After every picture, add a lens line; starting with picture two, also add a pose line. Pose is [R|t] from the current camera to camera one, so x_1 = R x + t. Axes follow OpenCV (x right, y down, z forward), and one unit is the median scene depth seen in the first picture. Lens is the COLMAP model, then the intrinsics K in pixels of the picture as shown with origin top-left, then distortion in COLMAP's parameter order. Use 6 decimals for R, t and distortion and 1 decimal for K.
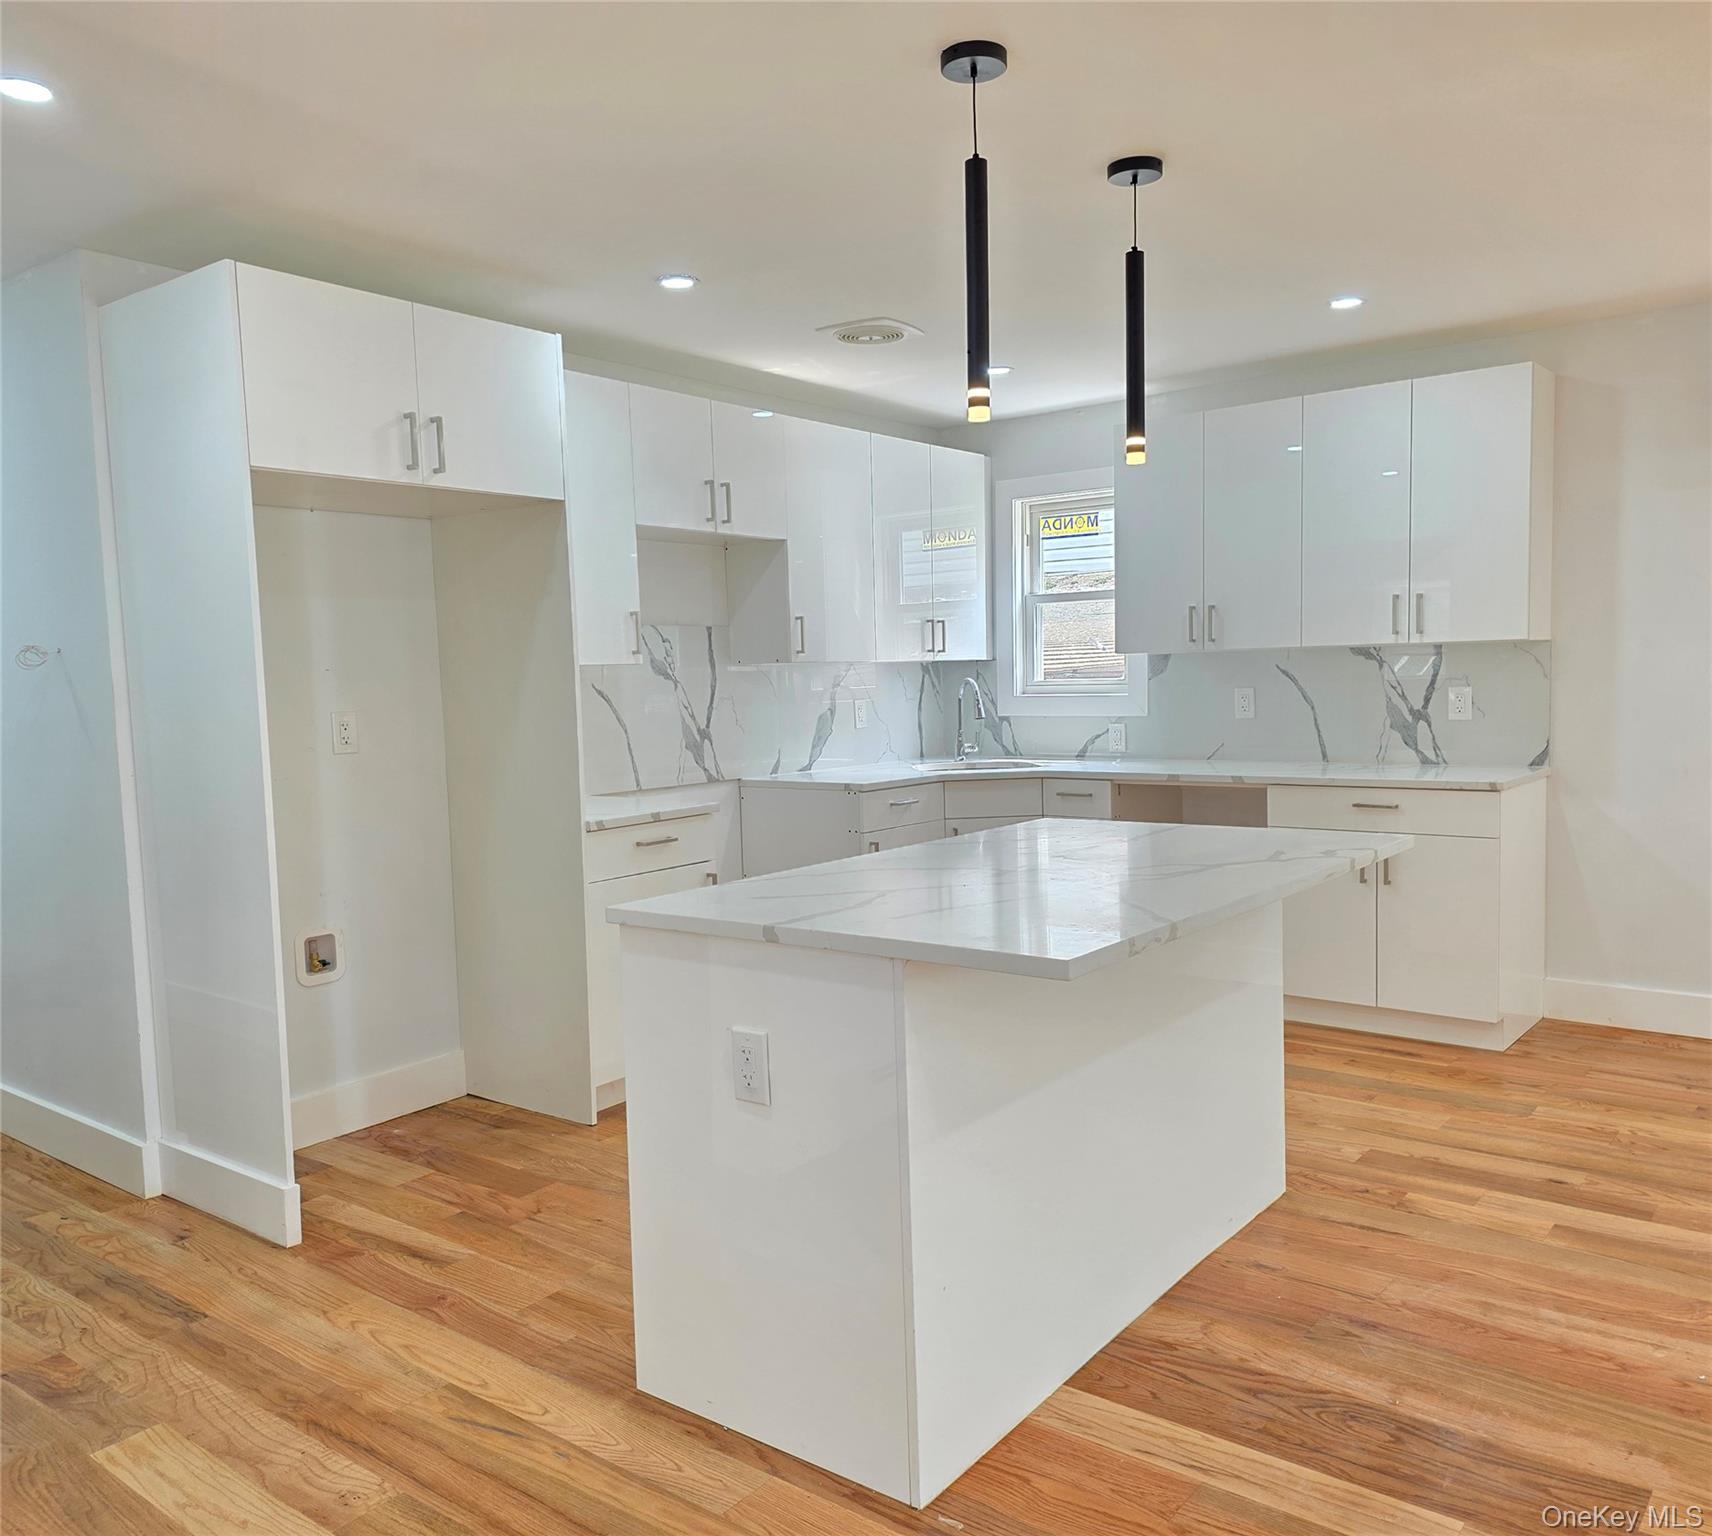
lens RADIAL K [[1356.2, 0, 869.5], [0, 1356.2, 787.5], [0, 0, 1]] dist [0.078642, -0.075714]
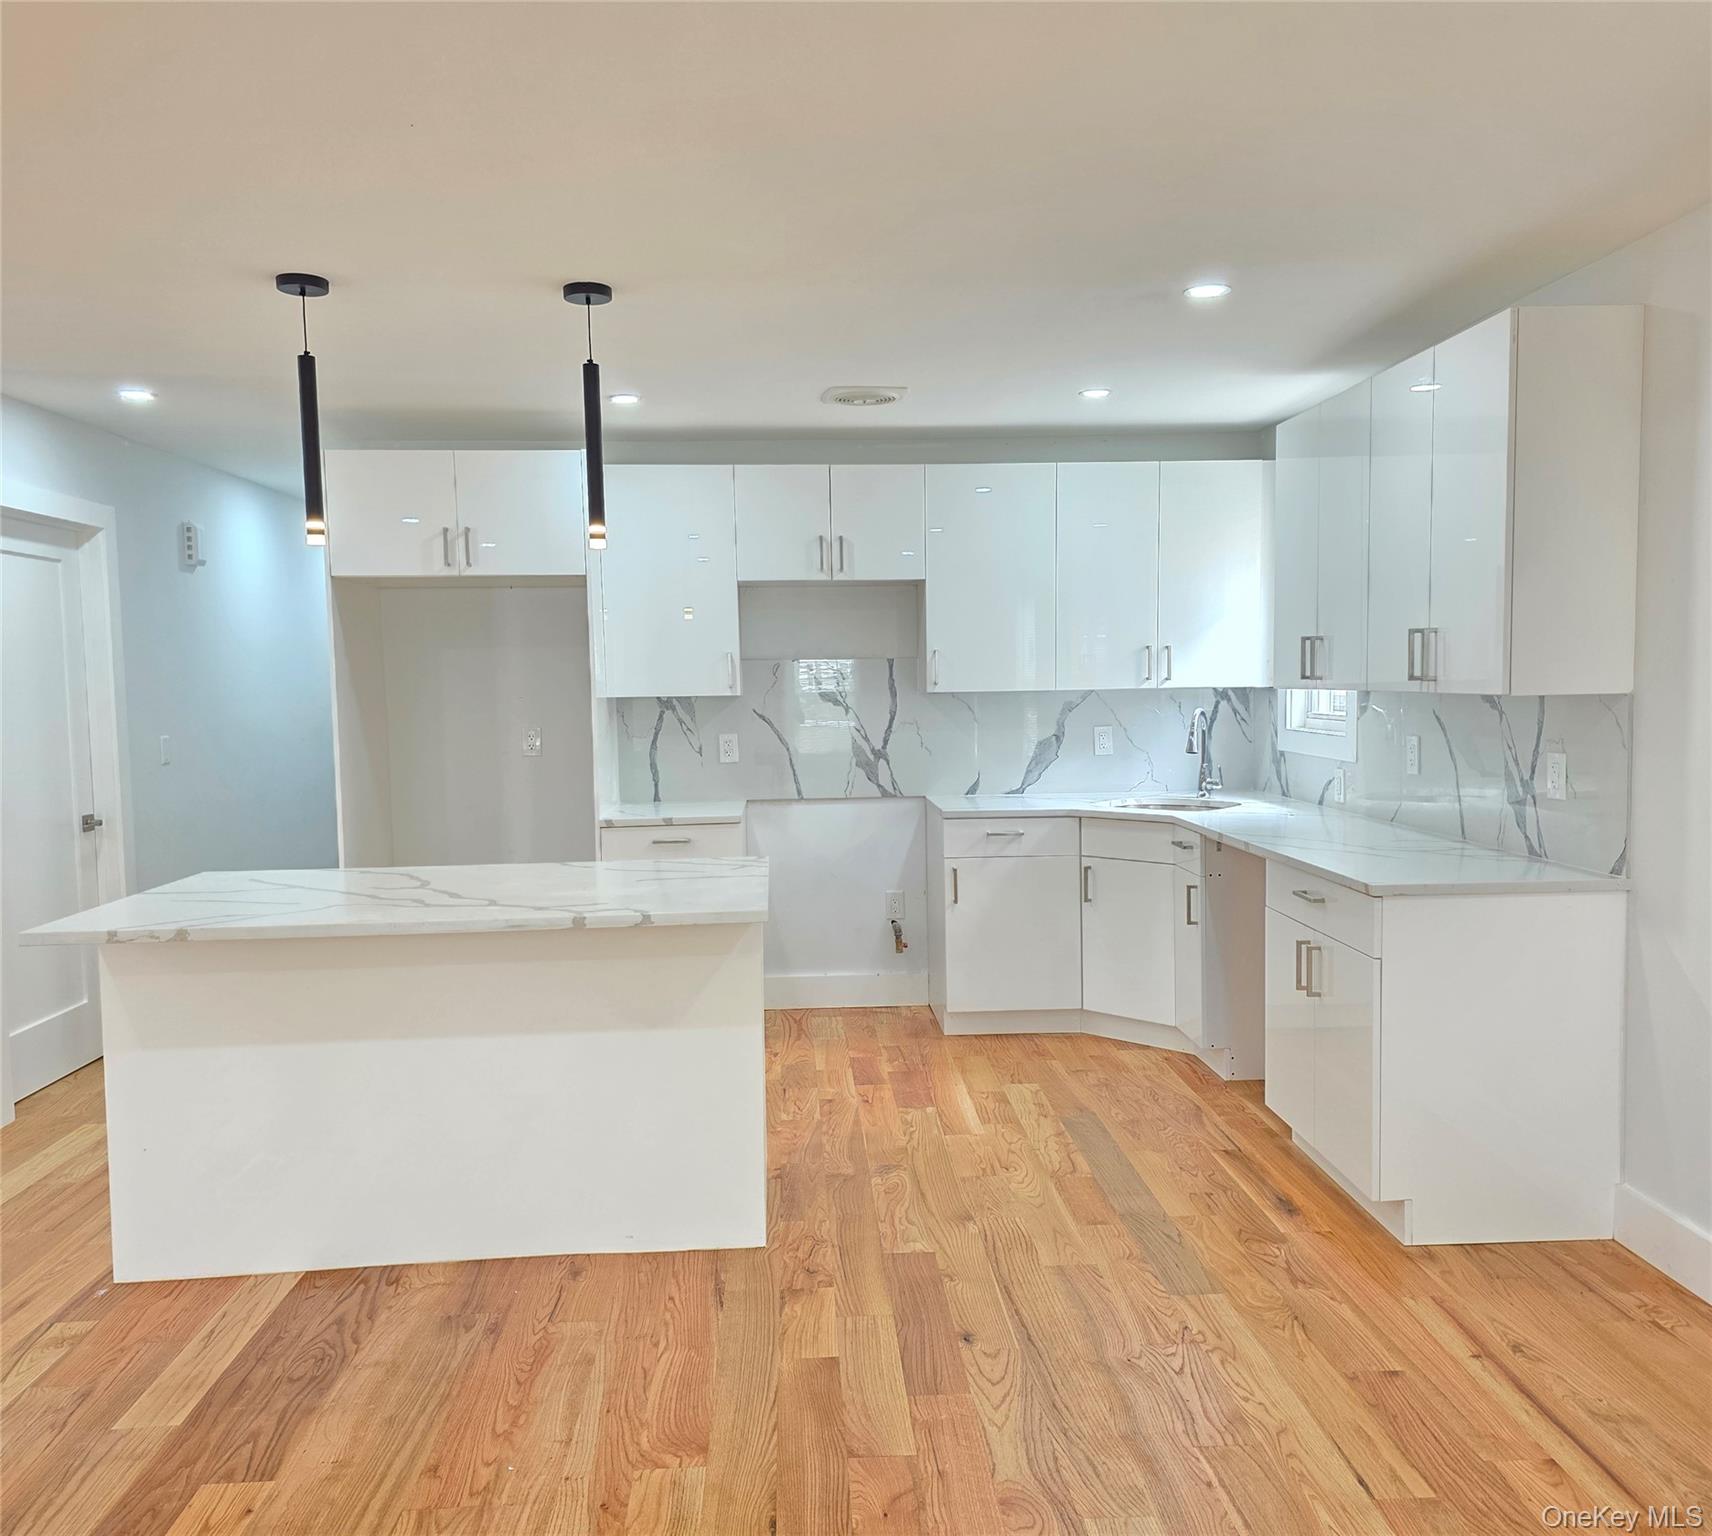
lens RADIAL K [[1356.2, 0, 869.5], [0, 1356.2, 787.5], [0, 0, 1]] dist [0.078642, -0.075714]
pose [[0.665501, 0.078828, -0.742223, 0.831922], [-0.066520, 0.996714, 0.046212, -0.074252], [0.743427, 0.018618, 0.668558, 0.288159]]
